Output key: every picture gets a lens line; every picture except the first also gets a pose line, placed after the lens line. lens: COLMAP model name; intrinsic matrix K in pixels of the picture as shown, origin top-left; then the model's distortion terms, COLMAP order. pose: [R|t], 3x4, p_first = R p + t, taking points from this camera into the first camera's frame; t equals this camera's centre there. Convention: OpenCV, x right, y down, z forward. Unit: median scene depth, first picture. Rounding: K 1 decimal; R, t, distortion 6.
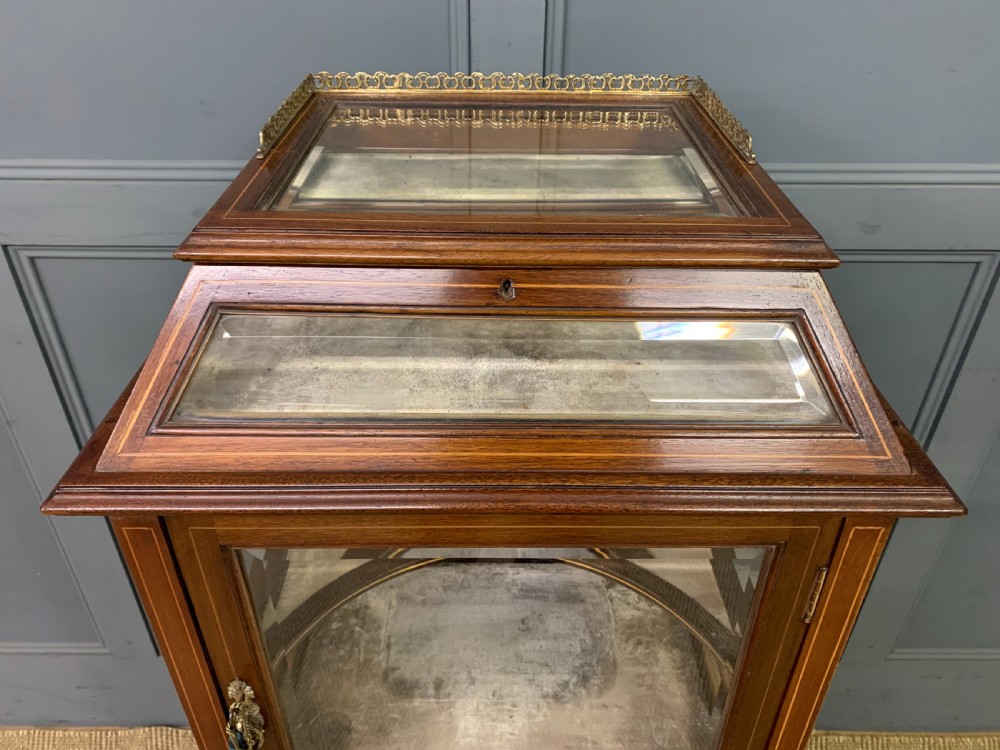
lens RADIAL K [[789.1, 0, 490.9], [0, 789.1, 367.7], [0, 0, 1]] dist [-0.017999, 0.002668]
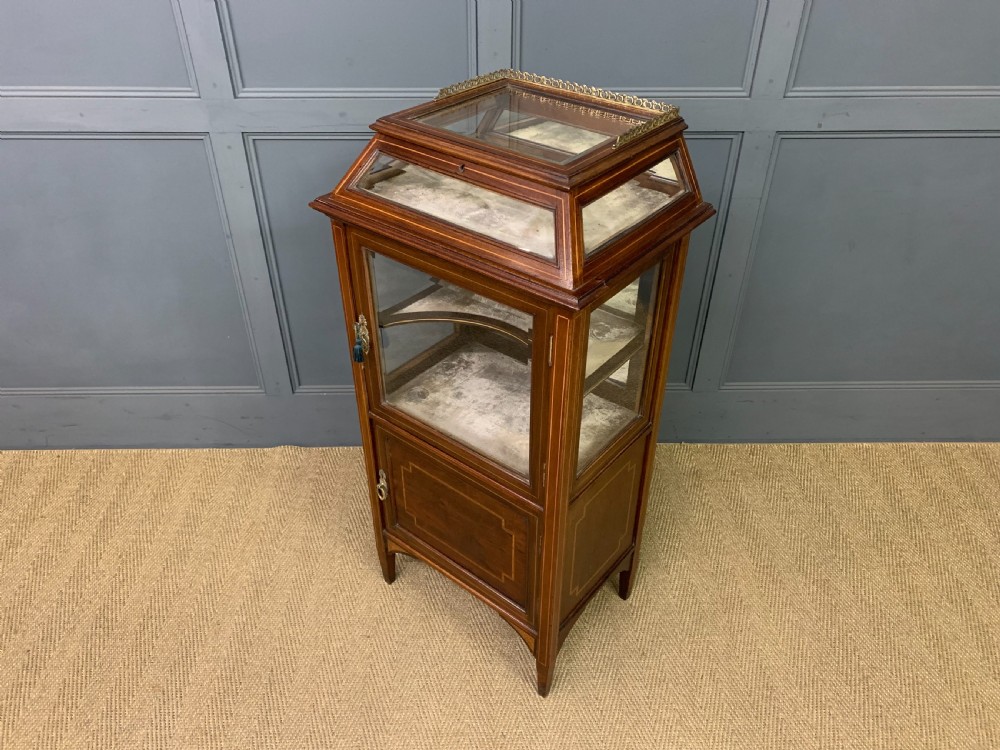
lens RADIAL K [[782.5, 0, 497.5], [0, 782.5, 371.5], [0, 0, 1]] dist [0.008752, -0.001205]
pose [[0.999721, -0.013077, 0.019695, -0.024141], [0.012162, 0.998873, 0.045888, 0.398537], [-0.020273, -0.045635, 0.998752, -1.123082]]
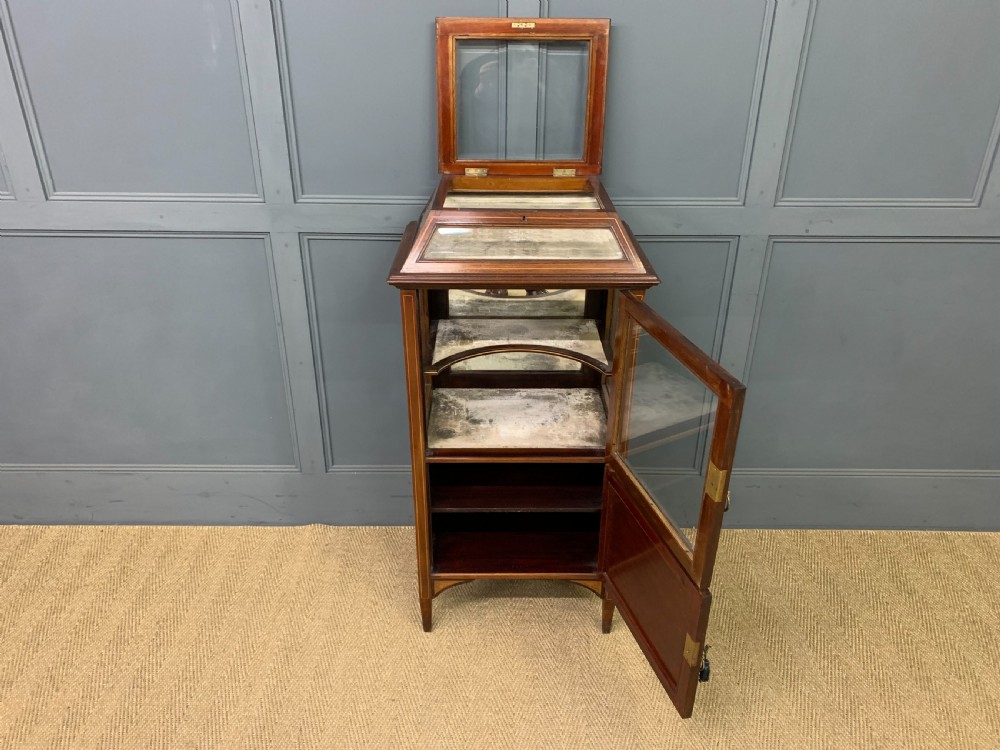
lens RADIAL K [[781.8, 0, 494.0], [0, 781.8, 374.5], [0, 0, 1]] dist [0.012660, -0.005703]
pose [[0.999987, 0.000991, 0.005101, -0.073616], [-0.000427, 0.994005, -0.109331, 0.545764], [-0.005178, 0.109327, 0.993992, -1.327701]]
